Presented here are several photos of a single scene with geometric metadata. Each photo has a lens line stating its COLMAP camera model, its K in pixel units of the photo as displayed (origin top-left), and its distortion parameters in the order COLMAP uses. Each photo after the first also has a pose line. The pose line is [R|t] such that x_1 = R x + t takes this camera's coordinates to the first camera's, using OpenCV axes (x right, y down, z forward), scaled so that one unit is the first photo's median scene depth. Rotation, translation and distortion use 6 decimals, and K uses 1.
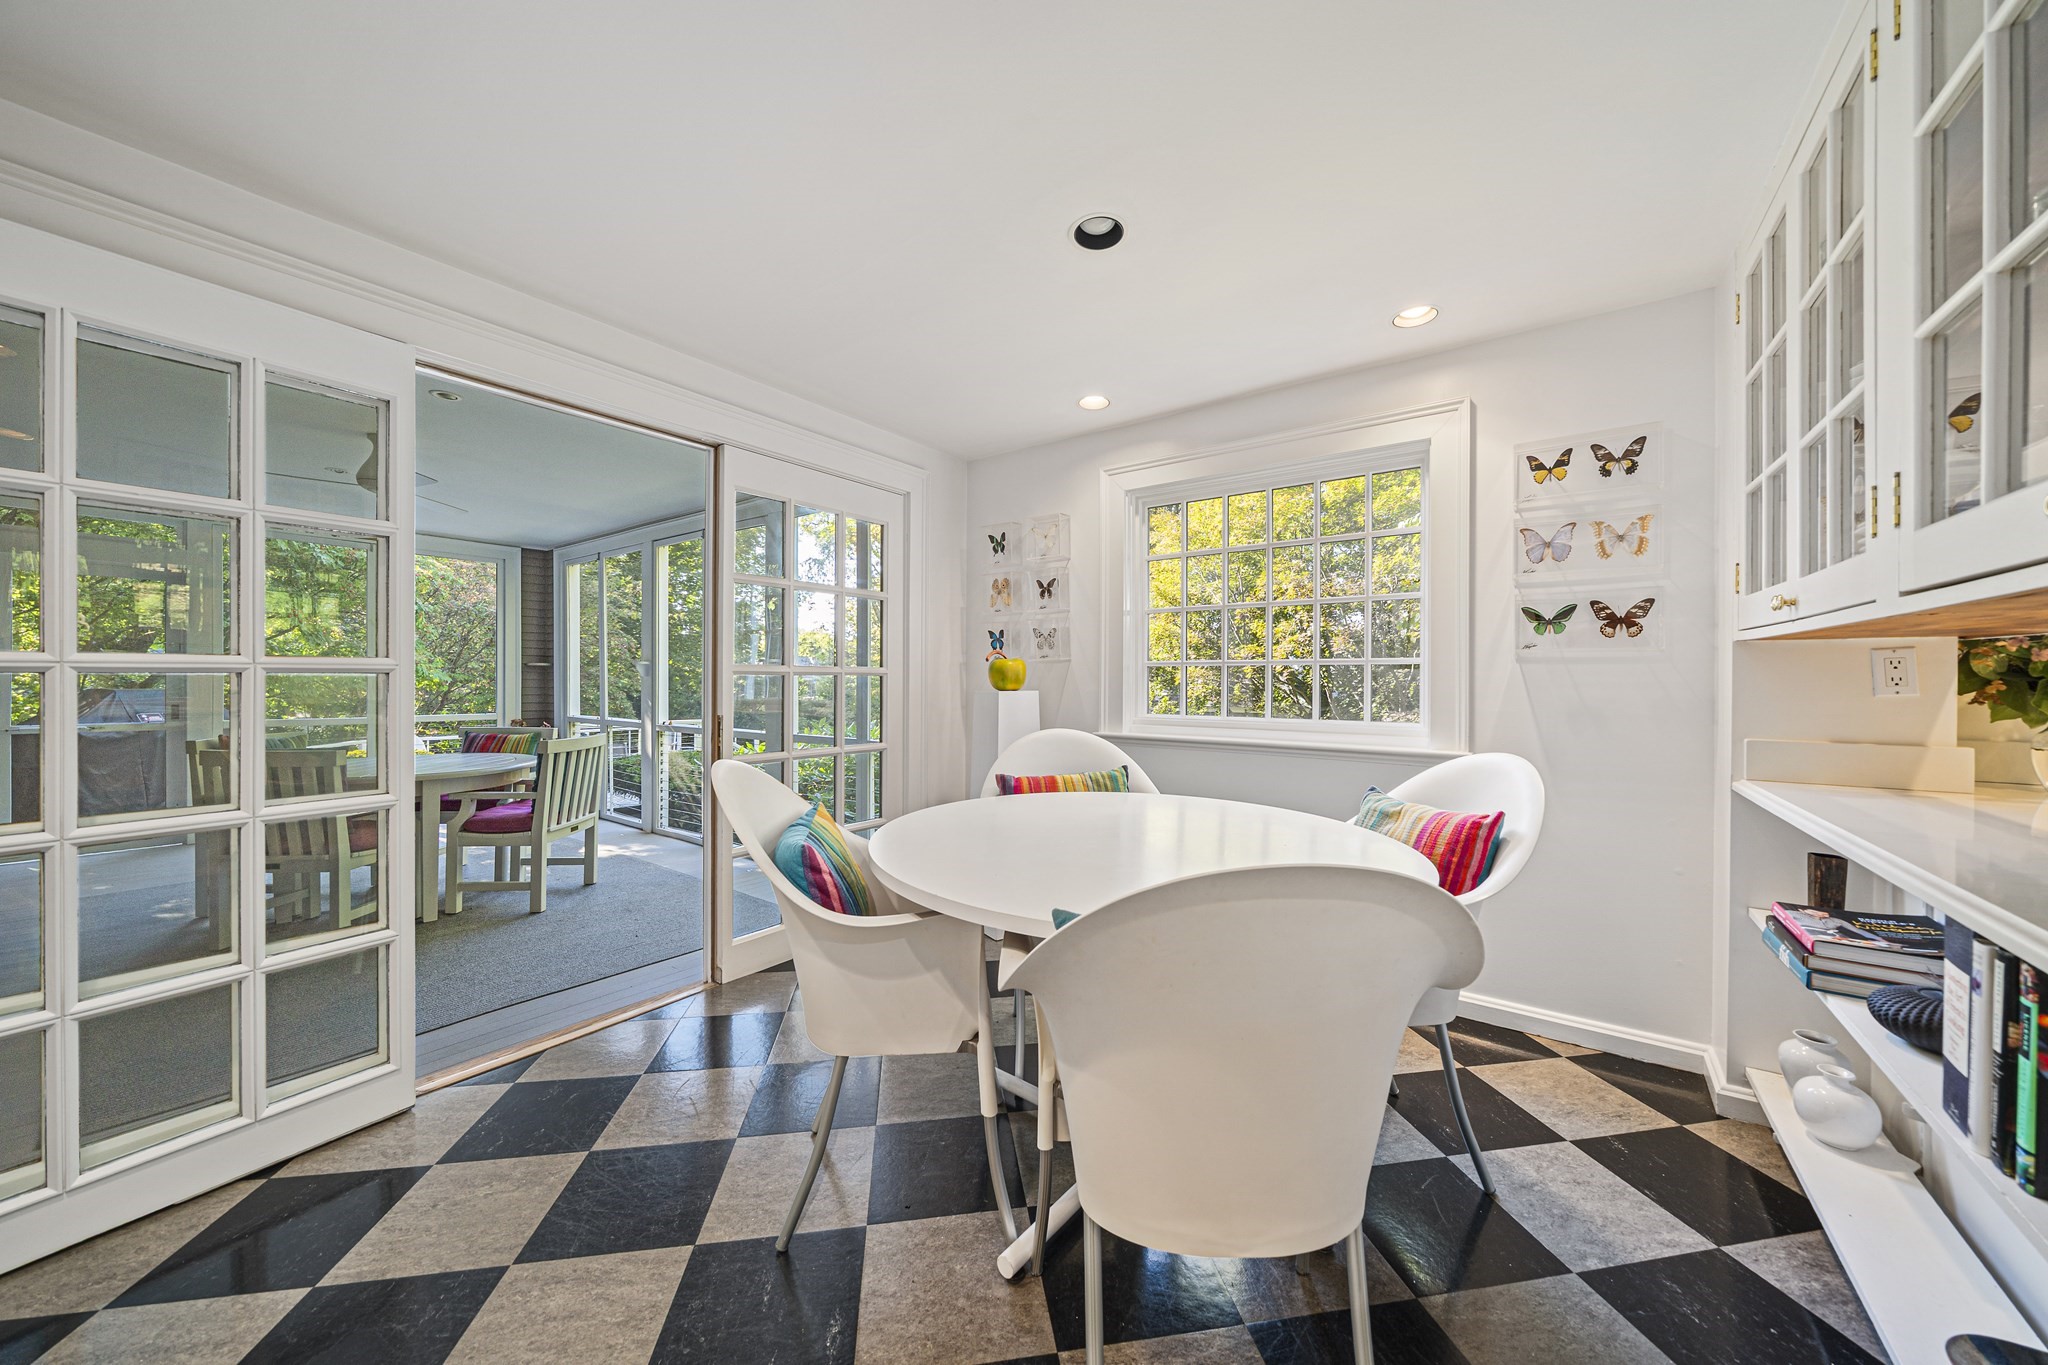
lens RADIAL K [[711.8, 0, 1010.1], [0, 711.8, 677.5], [0, 0, 1]] dist [-0.005510, -0.000236]
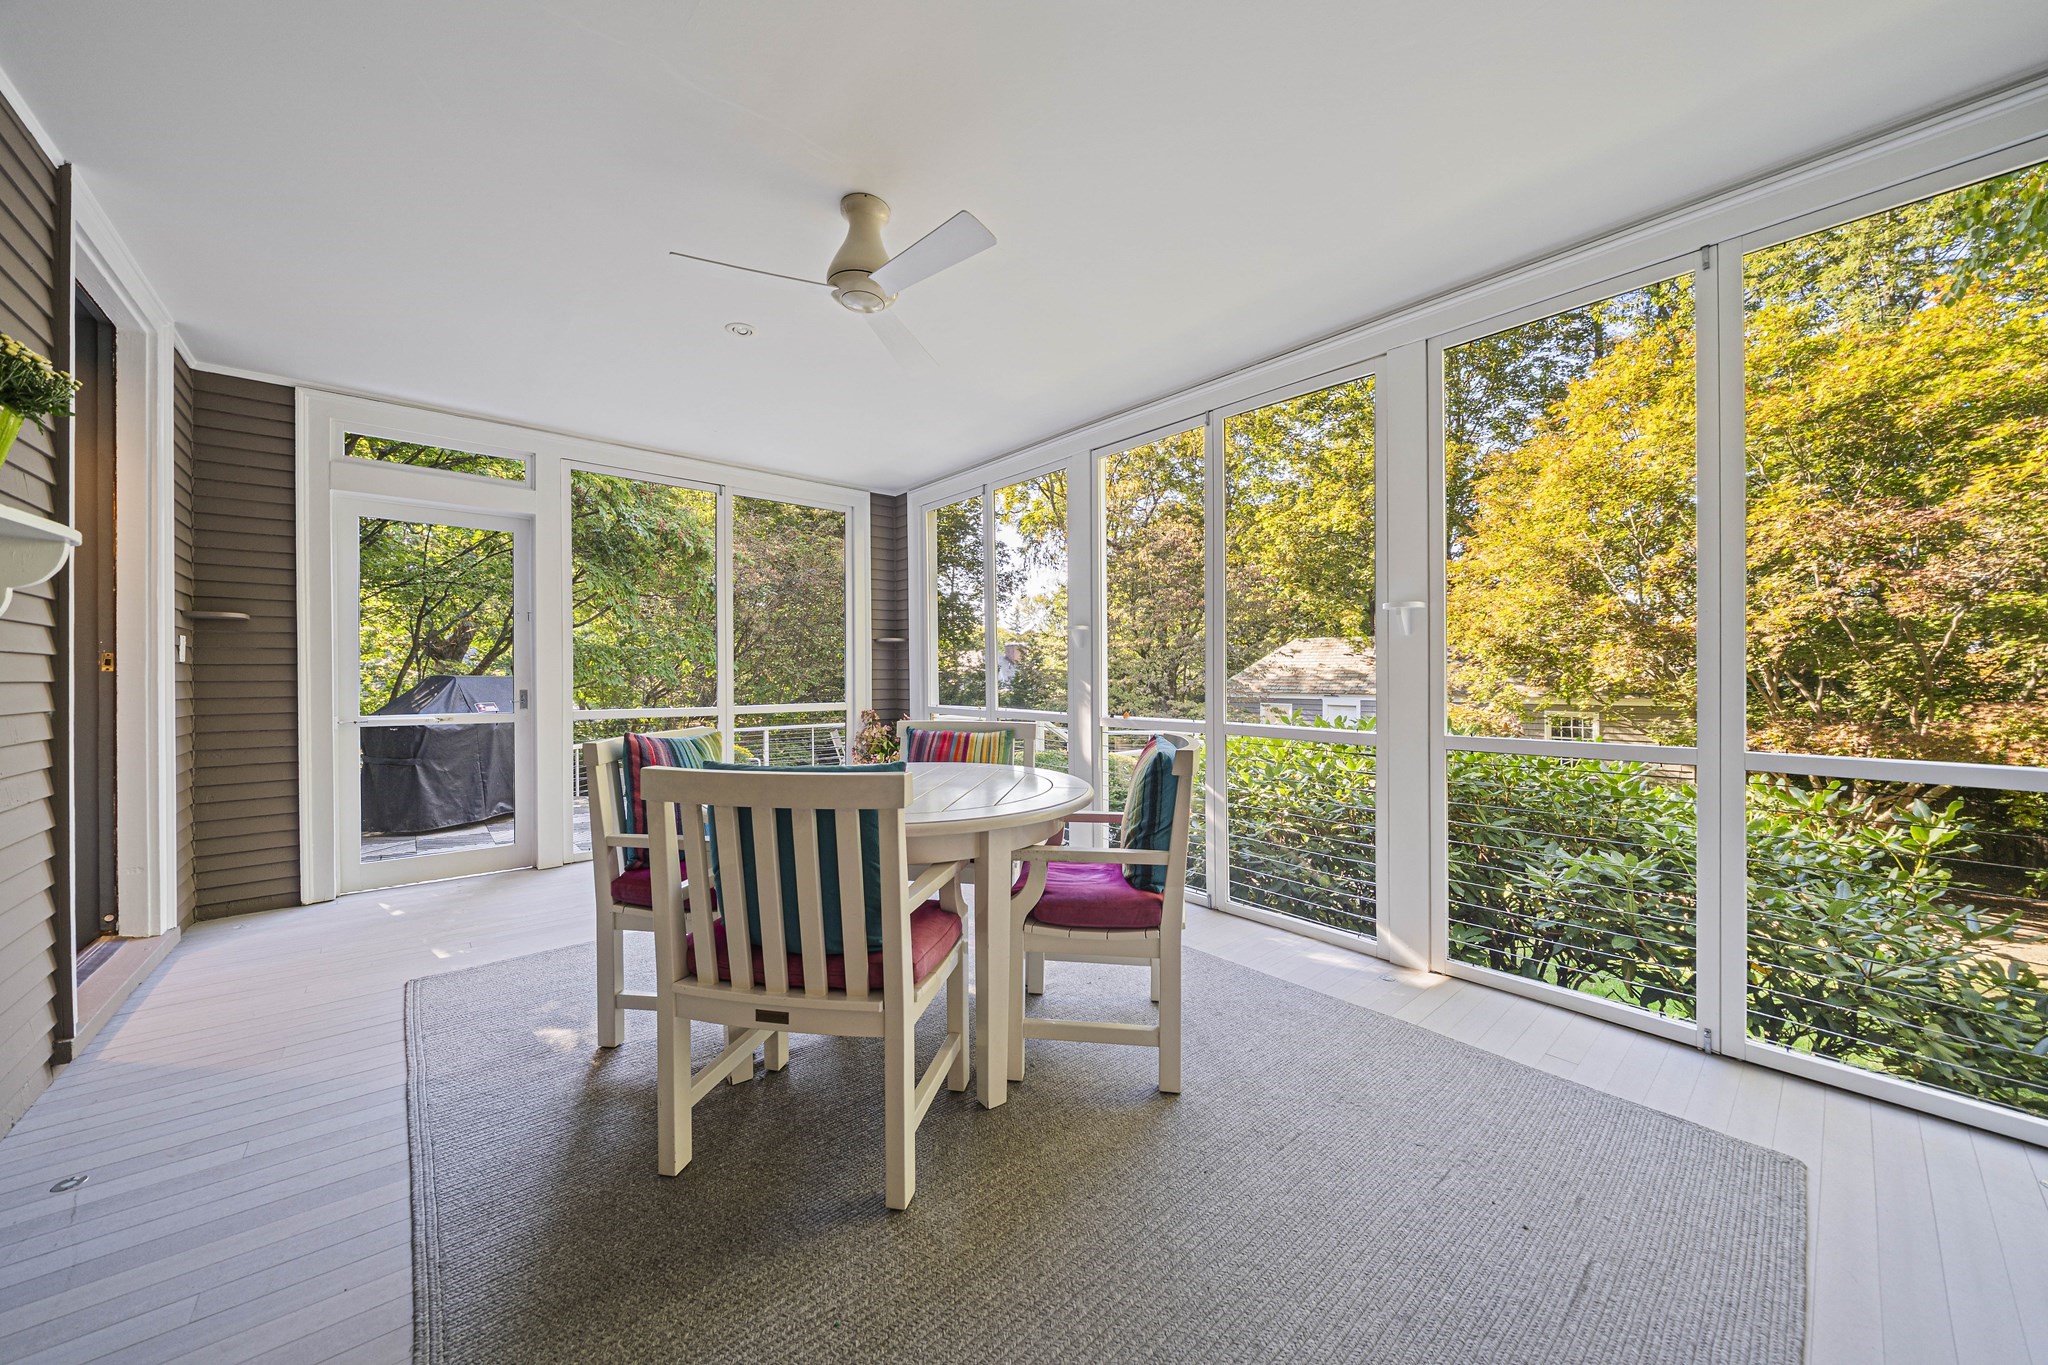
lens RADIAL K [[711.8, 0, 1012.7], [0, 711.8, 678.6], [0, 0, 1]] dist [-0.005510, -0.000236]
pose [[0.975075, -0.009713, -0.221664, -0.355216], [0.011949, 0.999890, 0.008747, 0.018362], [0.221555, -0.011178, 0.975084, 0.261979]]
